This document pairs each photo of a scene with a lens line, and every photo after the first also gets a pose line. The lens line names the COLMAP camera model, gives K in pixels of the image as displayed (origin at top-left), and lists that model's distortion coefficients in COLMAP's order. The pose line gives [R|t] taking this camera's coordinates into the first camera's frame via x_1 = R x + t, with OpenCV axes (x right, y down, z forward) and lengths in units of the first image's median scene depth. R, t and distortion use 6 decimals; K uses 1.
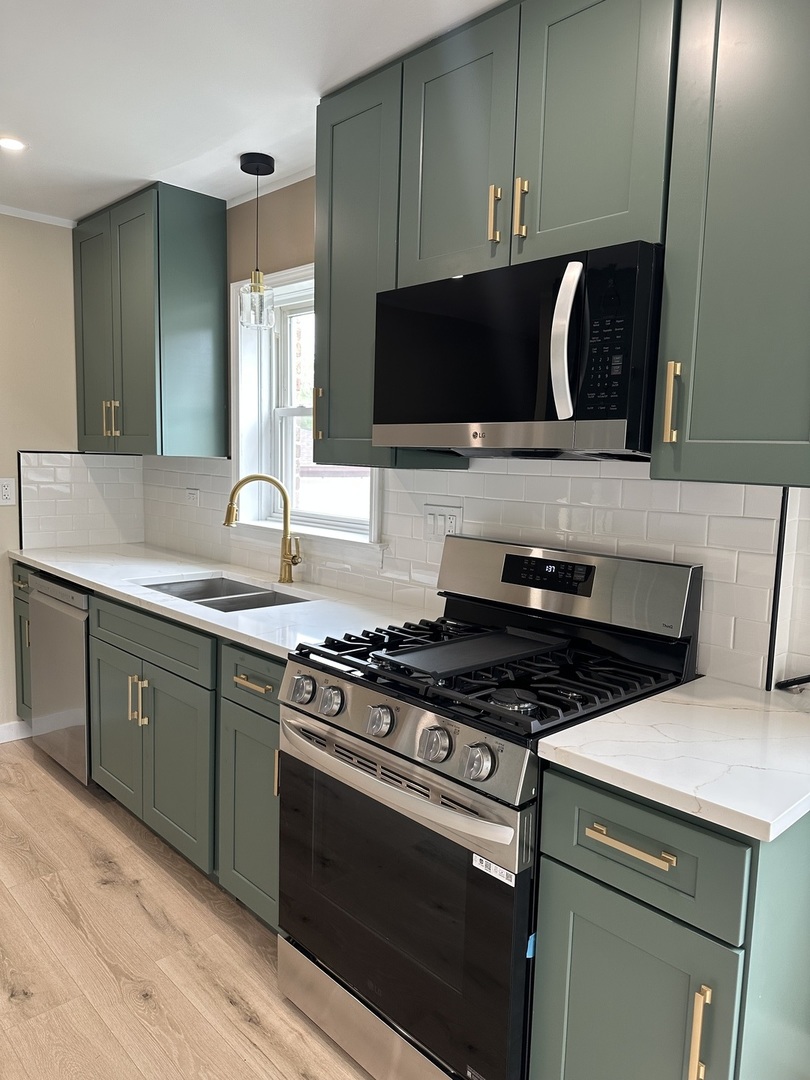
lens RADIAL K [[765.4, 0, 405.0], [0, 765.4, 540.0], [0, 0, 1]] dist [0.000337, -0.002697]
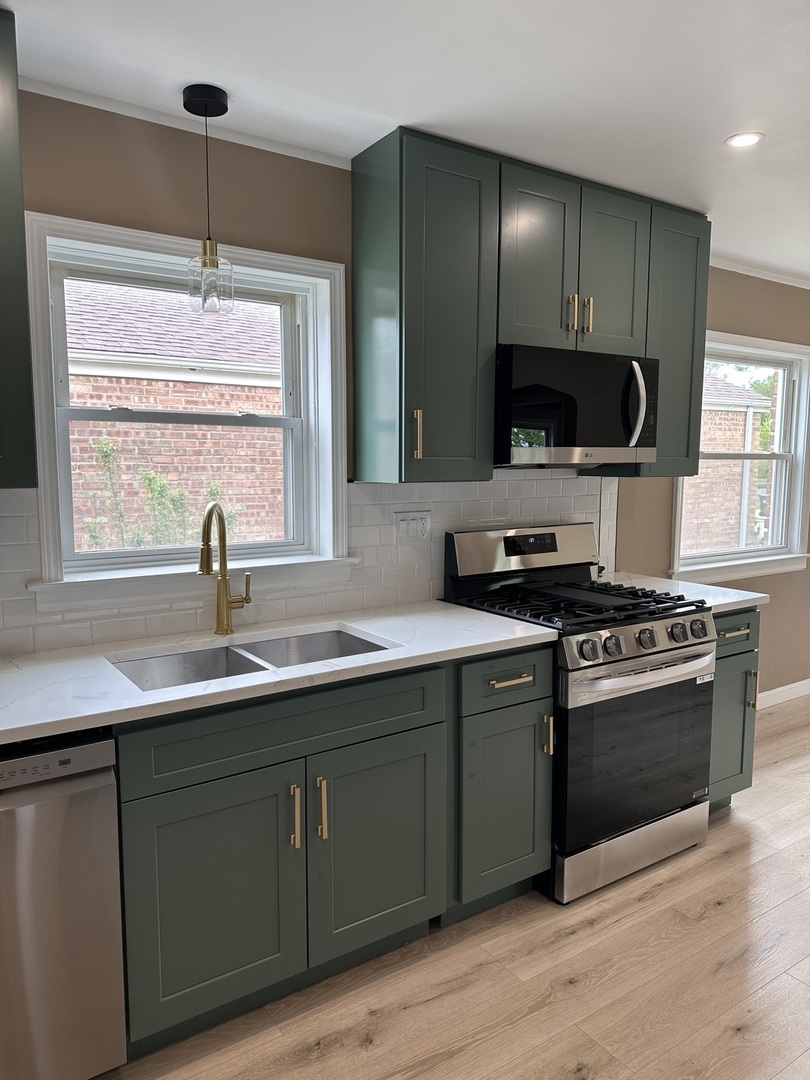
lens RADIAL K [[766.4, 0, 405.9], [0, 766.4, 546.3], [0, 0, 1]] dist [0.004823, 0.001483]
pose [[0.163659, -0.141105, 0.976373, -1.240489], [0.116651, 0.985542, 0.122877, -0.154434], [-0.979596, 0.093785, 0.177753, 0.903523]]
